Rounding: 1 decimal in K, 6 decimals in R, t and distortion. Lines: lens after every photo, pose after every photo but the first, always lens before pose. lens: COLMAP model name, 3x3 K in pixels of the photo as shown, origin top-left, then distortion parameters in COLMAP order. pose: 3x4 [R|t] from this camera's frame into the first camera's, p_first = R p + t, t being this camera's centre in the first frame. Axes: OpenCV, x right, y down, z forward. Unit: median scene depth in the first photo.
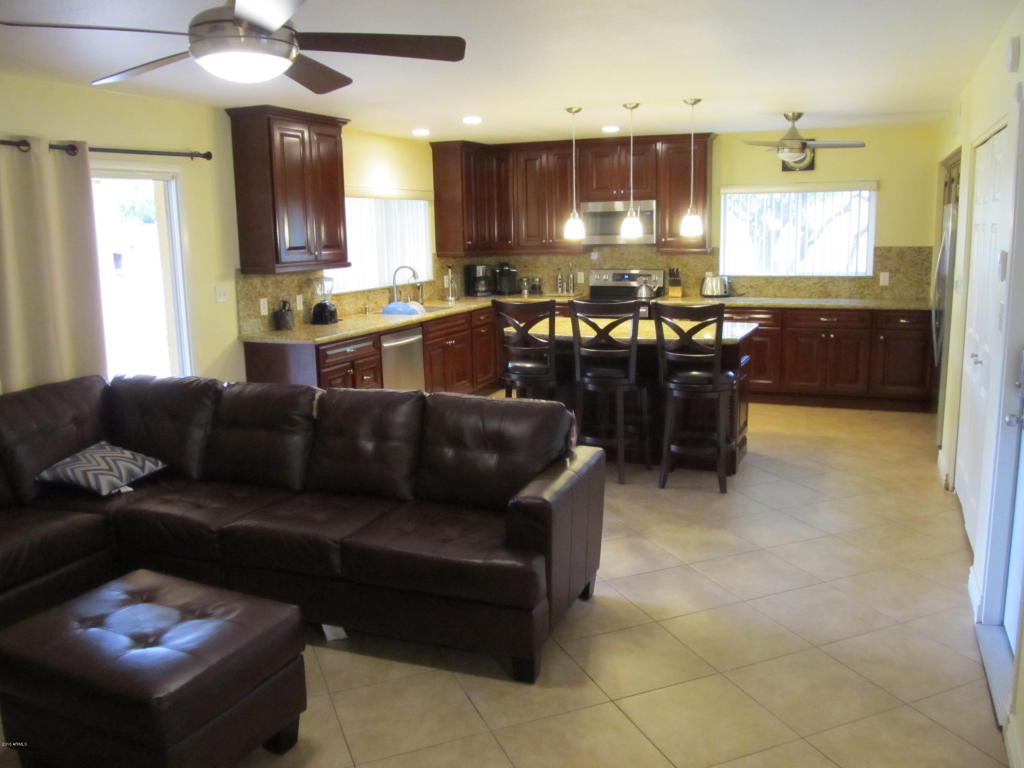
lens RADIAL K [[853.9, 0, 516.4], [0, 853.9, 383.9], [0, 0, 1]] dist [-0.066446, 0.048193]
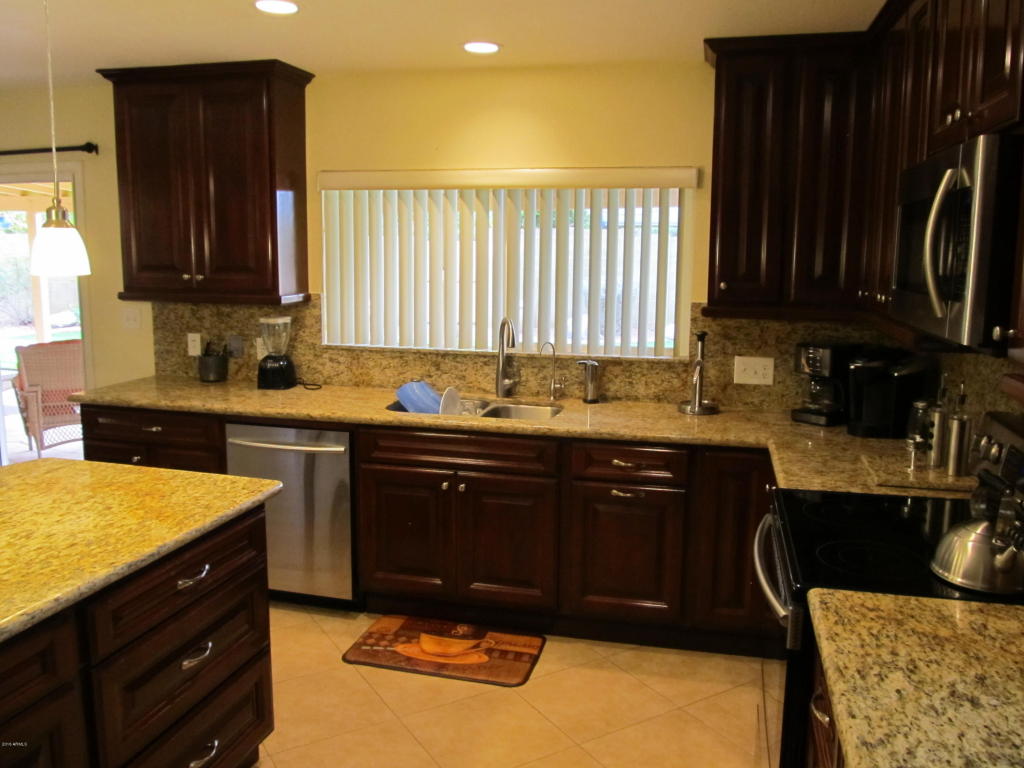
lens RADIAL K [[853.9, 0, 516.4], [0, 853.9, 383.9], [0, 0, 1]] dist [-0.066446, 0.048193]
pose [[0.158528, 0.171518, -0.972343, 0.438773], [-0.197206, 0.970453, 0.139033, -0.201310], [0.967460, 0.169711, 0.187669, 1.064766]]
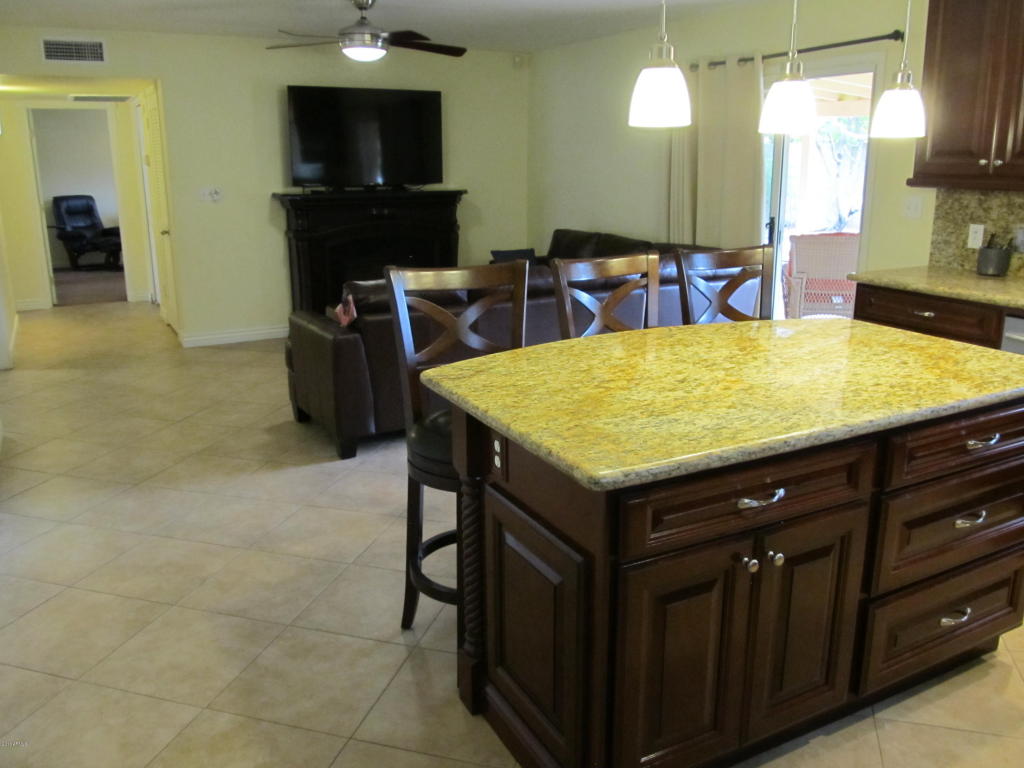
lens RADIAL K [[853.9, 0, 516.4], [0, 853.9, 383.9], [0, 0, 1]] dist [-0.066446, 0.048193]
pose [[-0.609777, 0.219090, -0.761690, 0.468670], [-0.134488, 0.918496, 0.371858, -0.175035], [0.781079, 0.329188, -0.530613, 1.041126]]
